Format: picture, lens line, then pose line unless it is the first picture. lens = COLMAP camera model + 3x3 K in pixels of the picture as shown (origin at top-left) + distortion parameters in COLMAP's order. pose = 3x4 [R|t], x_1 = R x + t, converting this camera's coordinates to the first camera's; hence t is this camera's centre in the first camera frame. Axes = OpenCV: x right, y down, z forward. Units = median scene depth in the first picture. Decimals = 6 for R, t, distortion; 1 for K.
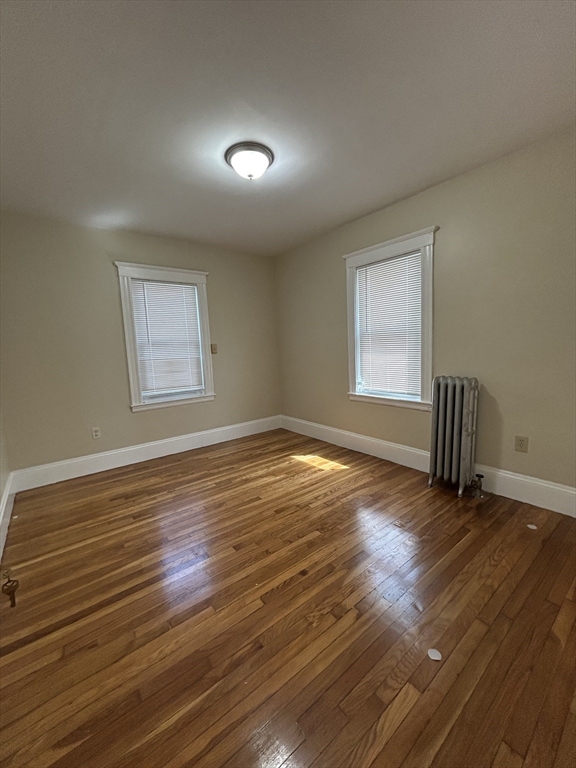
lens RADIAL K [[309.3, 0, 291.7], [0, 309.3, 386.2], [0, 0, 1]] dist [-0.001915, 0.000204]
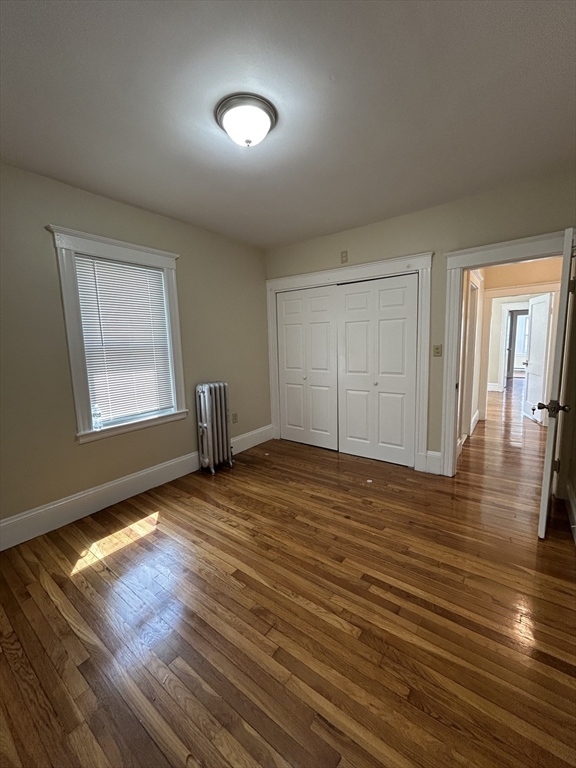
lens RADIAL K [[309.3, 0, 290.2], [0, 309.3, 381.3], [0, 0, 1]] dist [-0.001915, 0.000204]
pose [[-0.249910, -0.076003, 0.965282, -0.653228], [0.165353, 0.978921, 0.119887, -0.108674], [-0.954046, 0.189573, -0.232075, 0.799504]]
